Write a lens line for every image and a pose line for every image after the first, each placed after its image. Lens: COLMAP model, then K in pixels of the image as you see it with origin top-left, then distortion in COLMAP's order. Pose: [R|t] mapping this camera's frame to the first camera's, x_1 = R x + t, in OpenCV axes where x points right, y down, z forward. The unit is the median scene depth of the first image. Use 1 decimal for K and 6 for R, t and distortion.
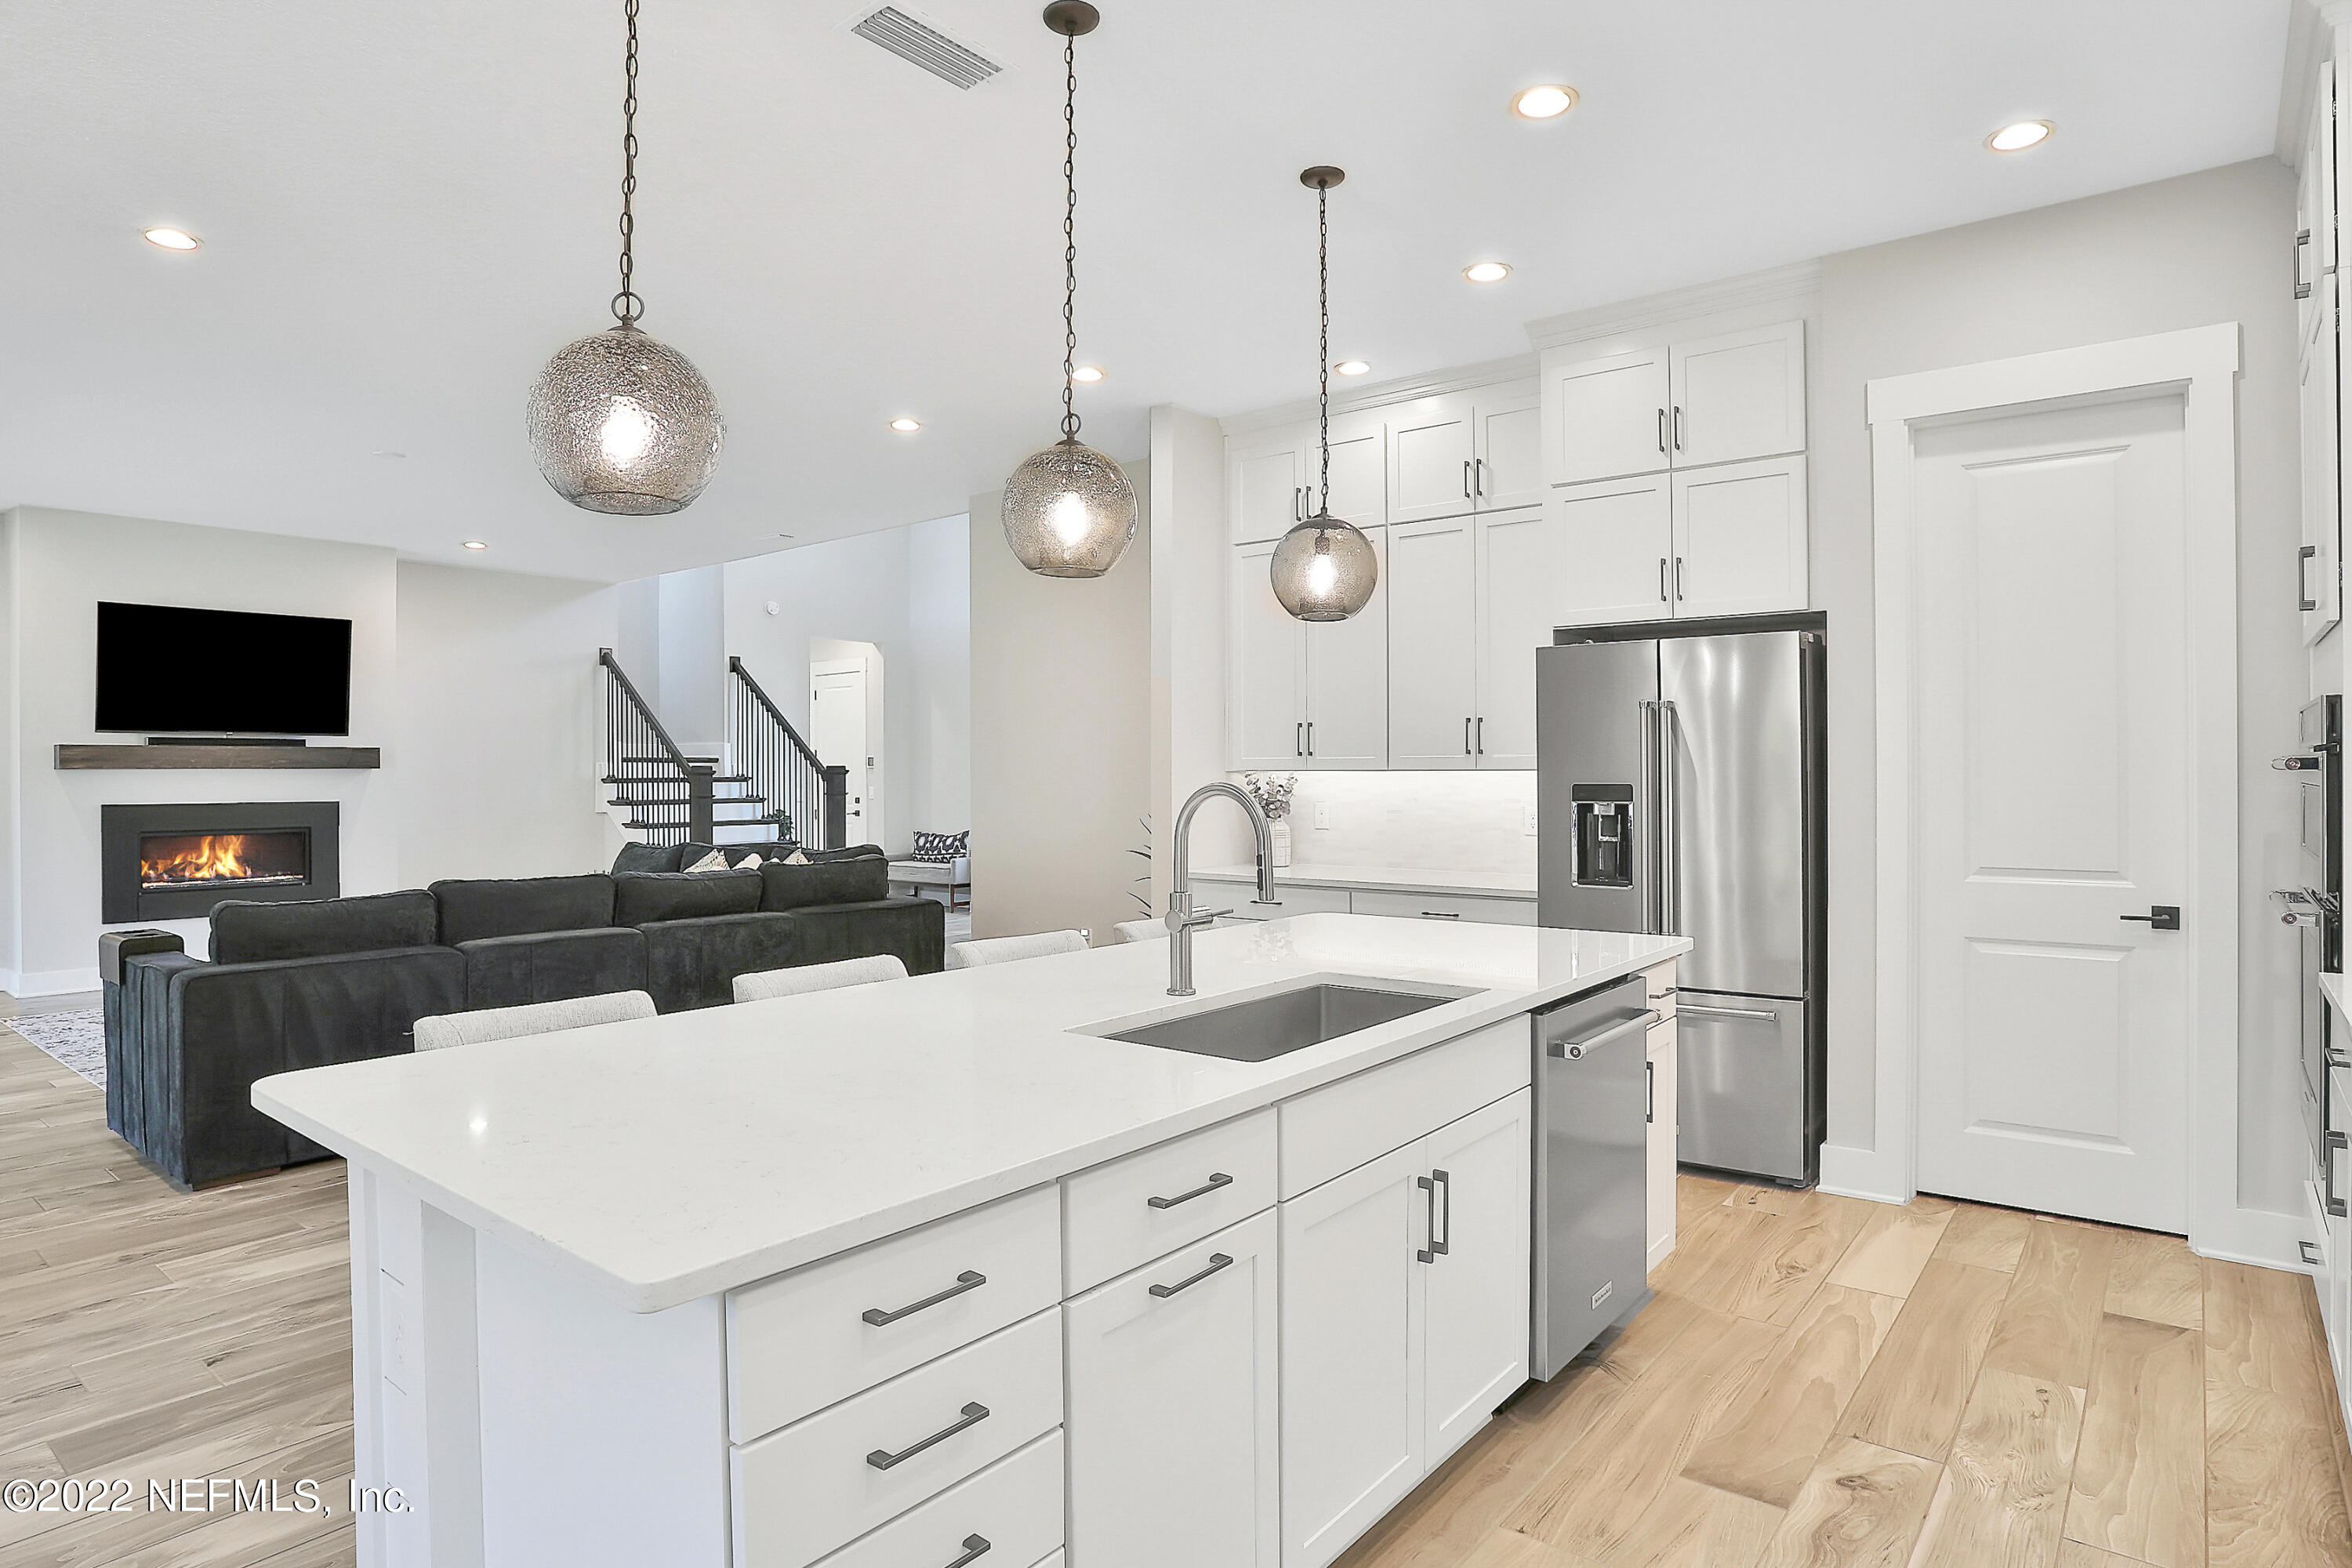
lens RADIAL K [[1282.8, 0, 1172.6], [0, 1282.8, 774.2], [0, 0, 1]] dist [-0.050943, 0.017446]
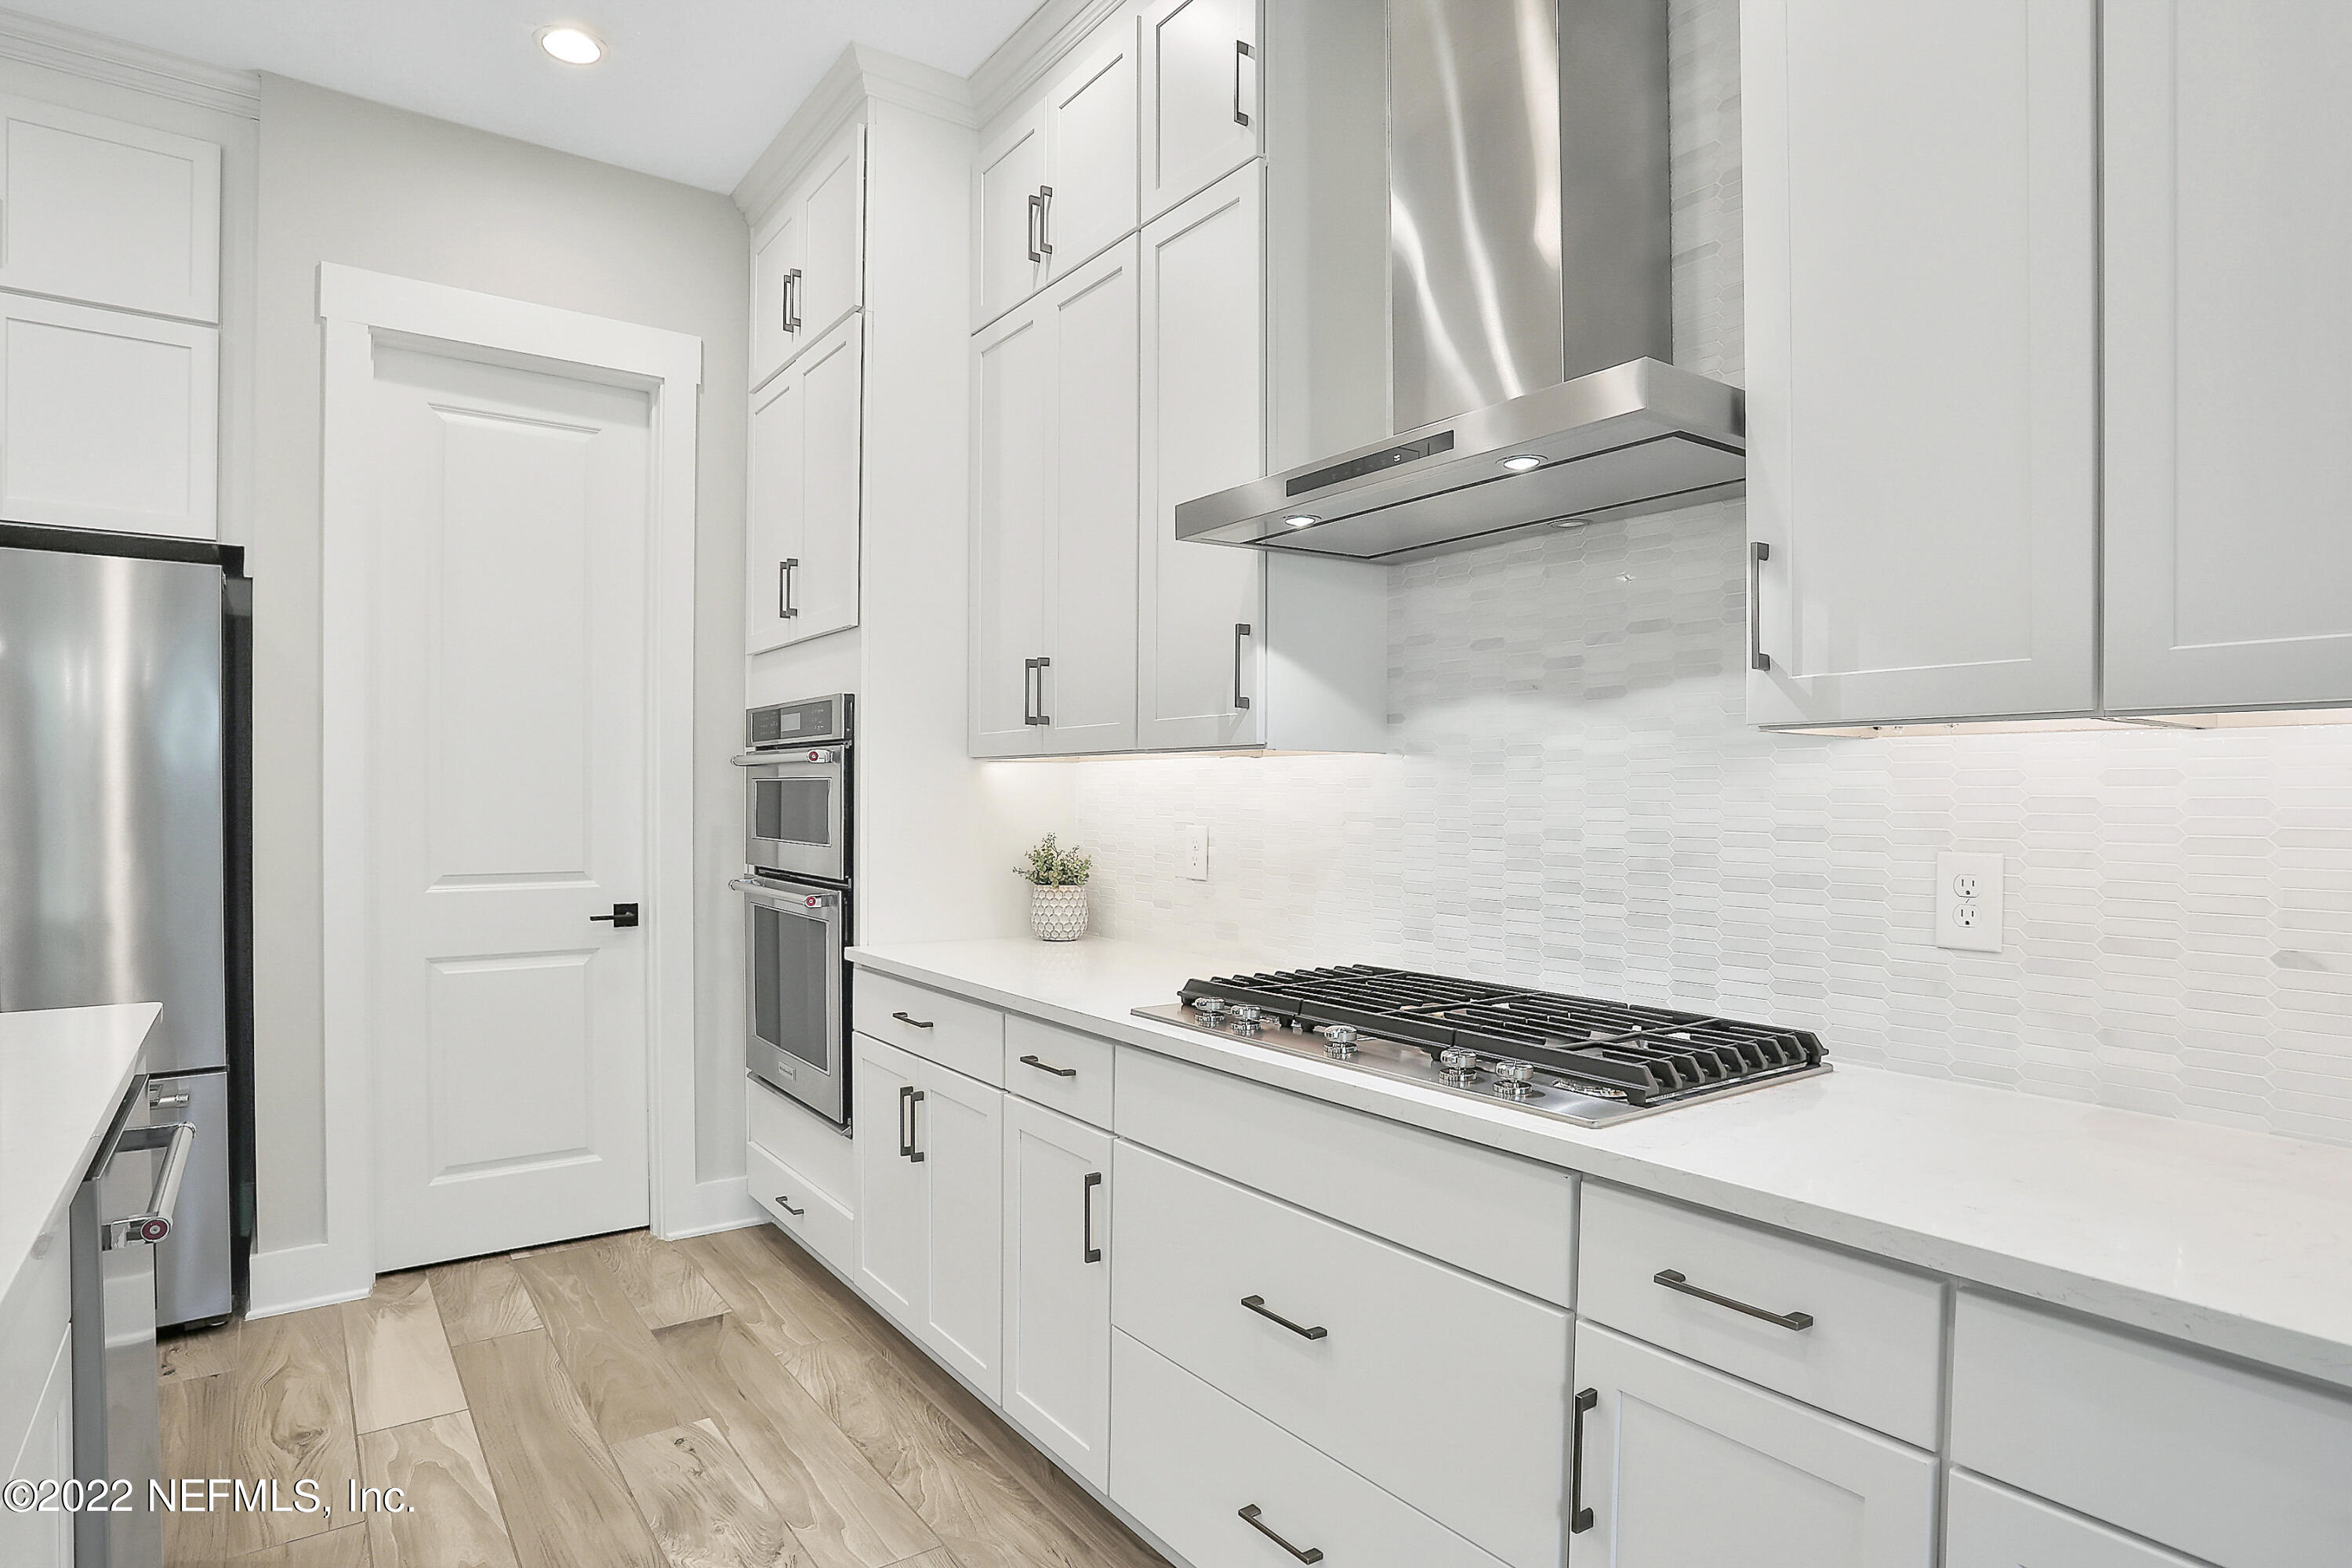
lens RADIAL K [[1282.8, 0, 1184.1], [0, 1282.8, 811.0], [0, 0, 1]] dist [-0.050943, 0.017446]
pose [[0.260274, -0.008700, 0.965496, -0.068090], [-0.006235, 0.999923, 0.010691, 0.019422], [-0.965515, -0.008802, 0.260199, 0.323133]]
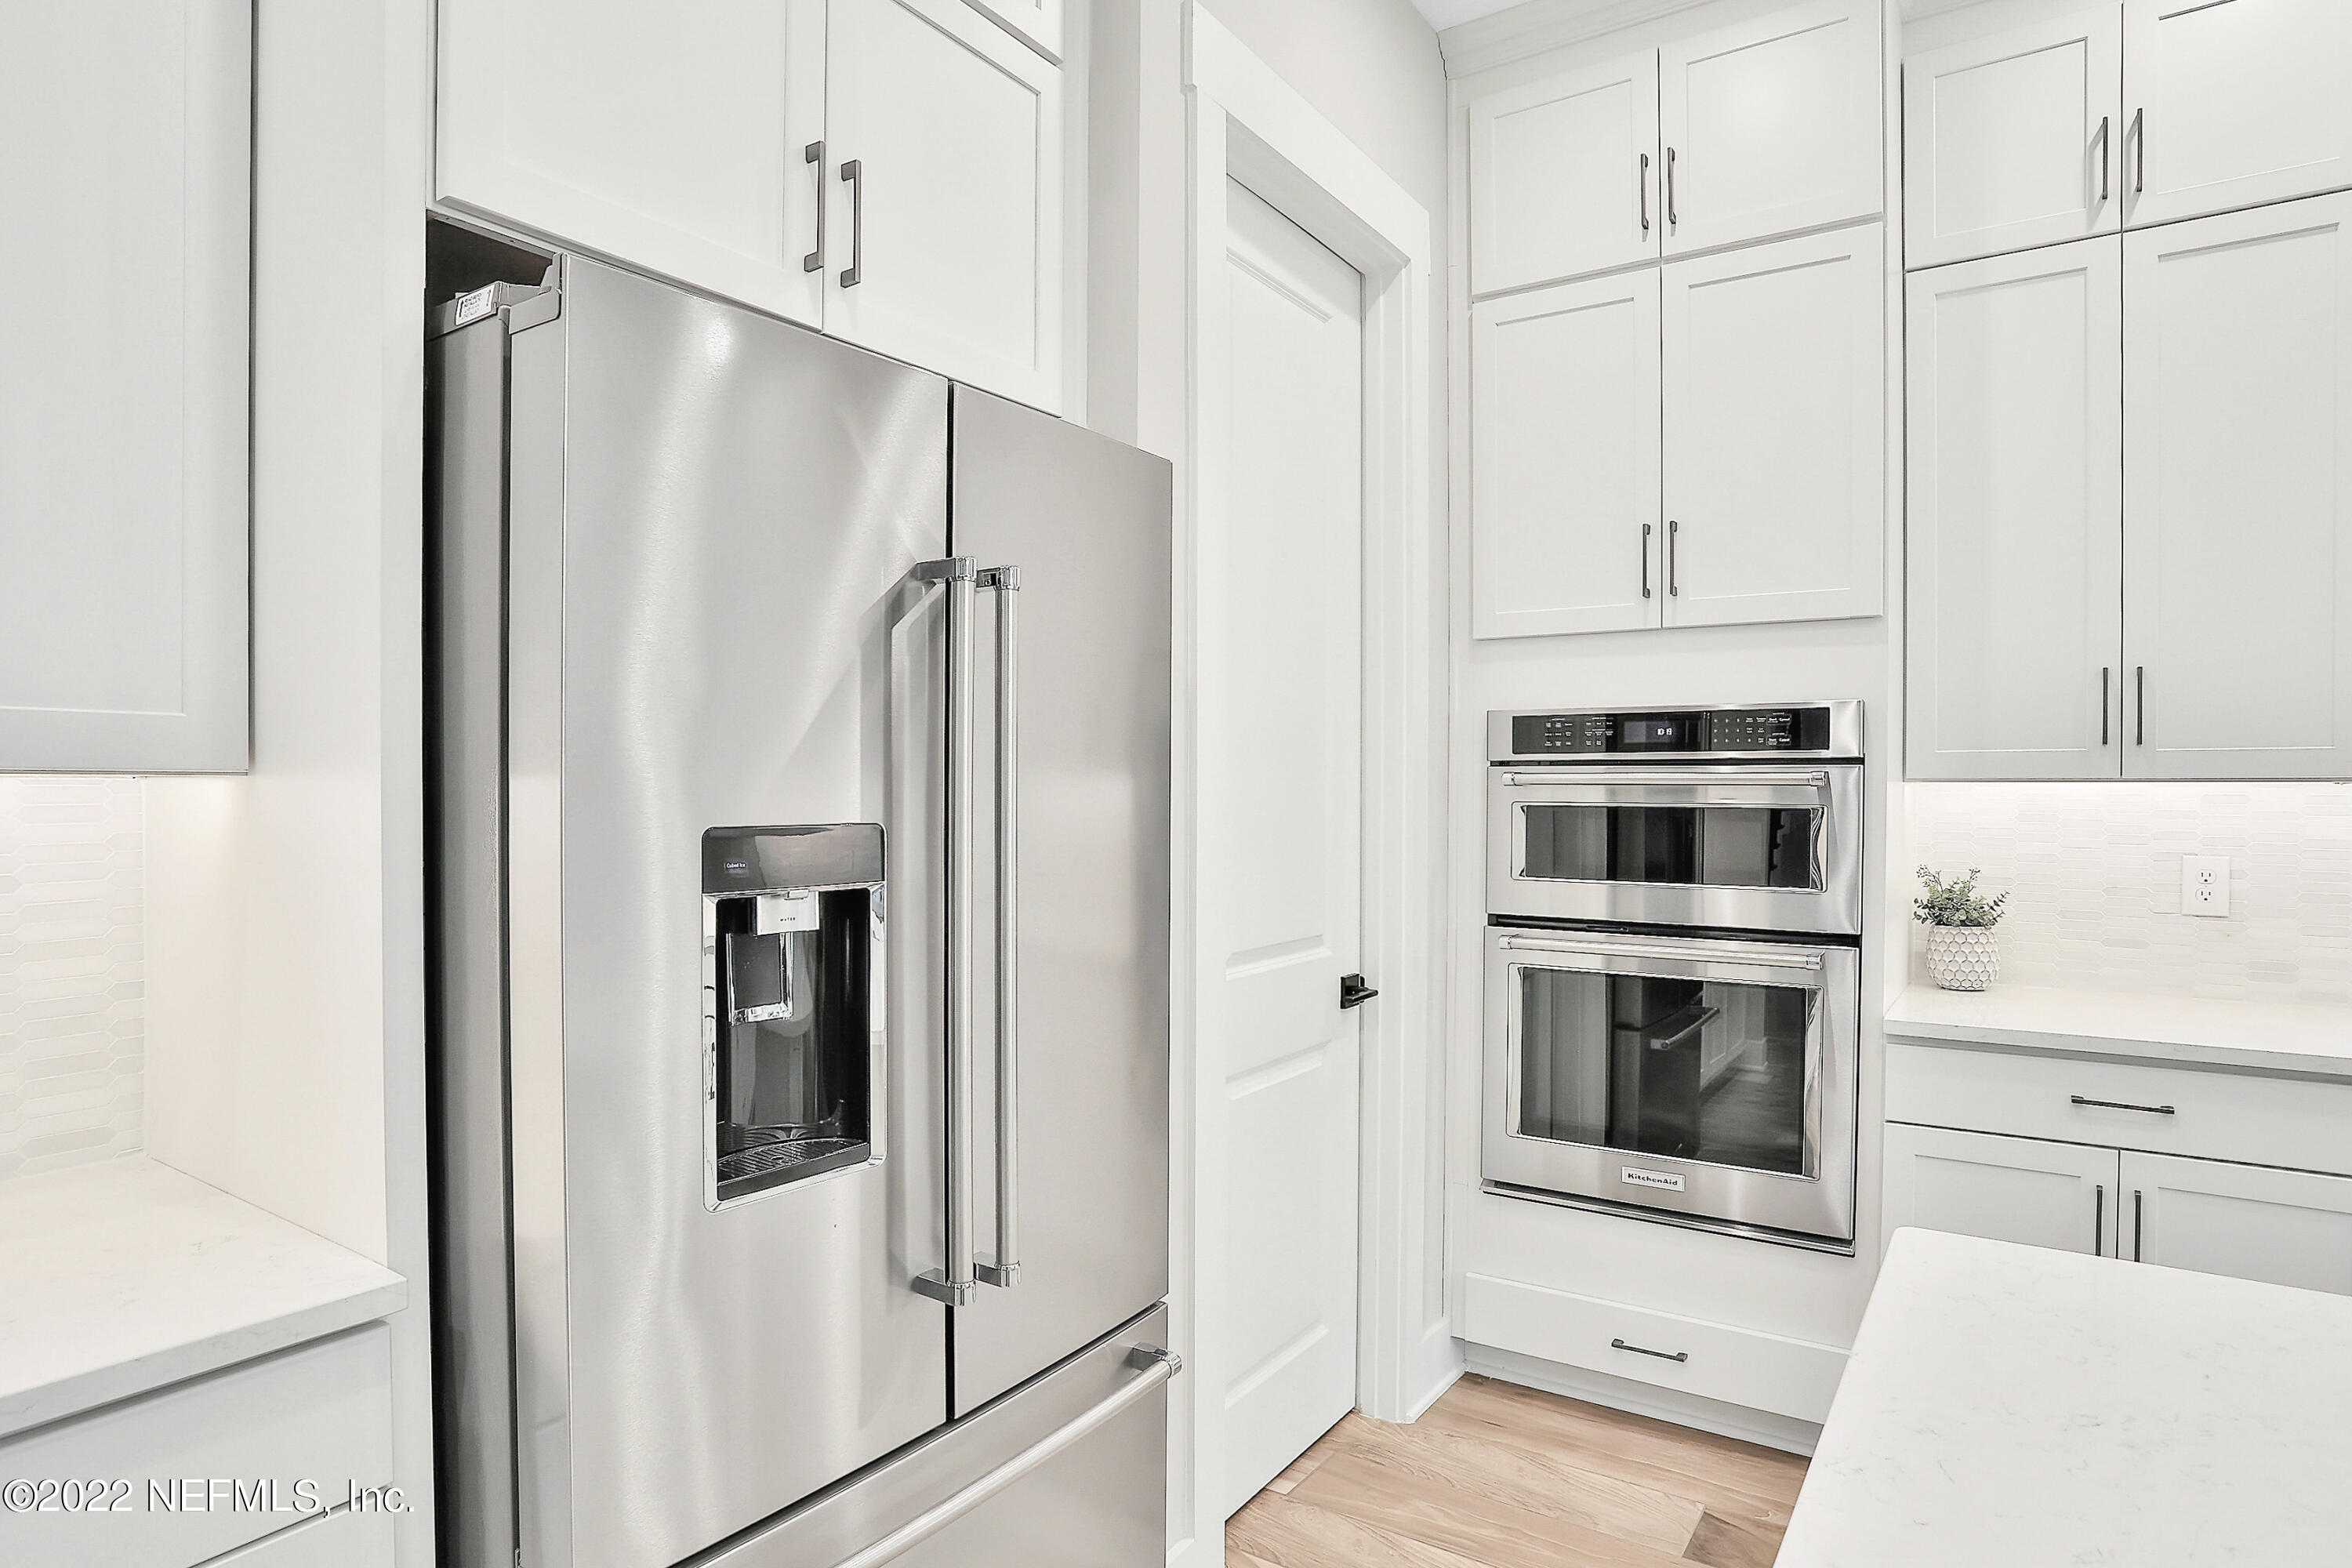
lens RADIAL K [[1282.8, 0, 1207.1], [0, 1282.8, 807.3], [0, 0, 1]] dist [-0.050943, 0.017446]
pose [[-0.090097, -0.008762, 0.995894, 0.064184], [0.000297, 0.999961, 0.008825, 0.001842], [-0.995933, 0.001091, -0.090090, 1.199663]]
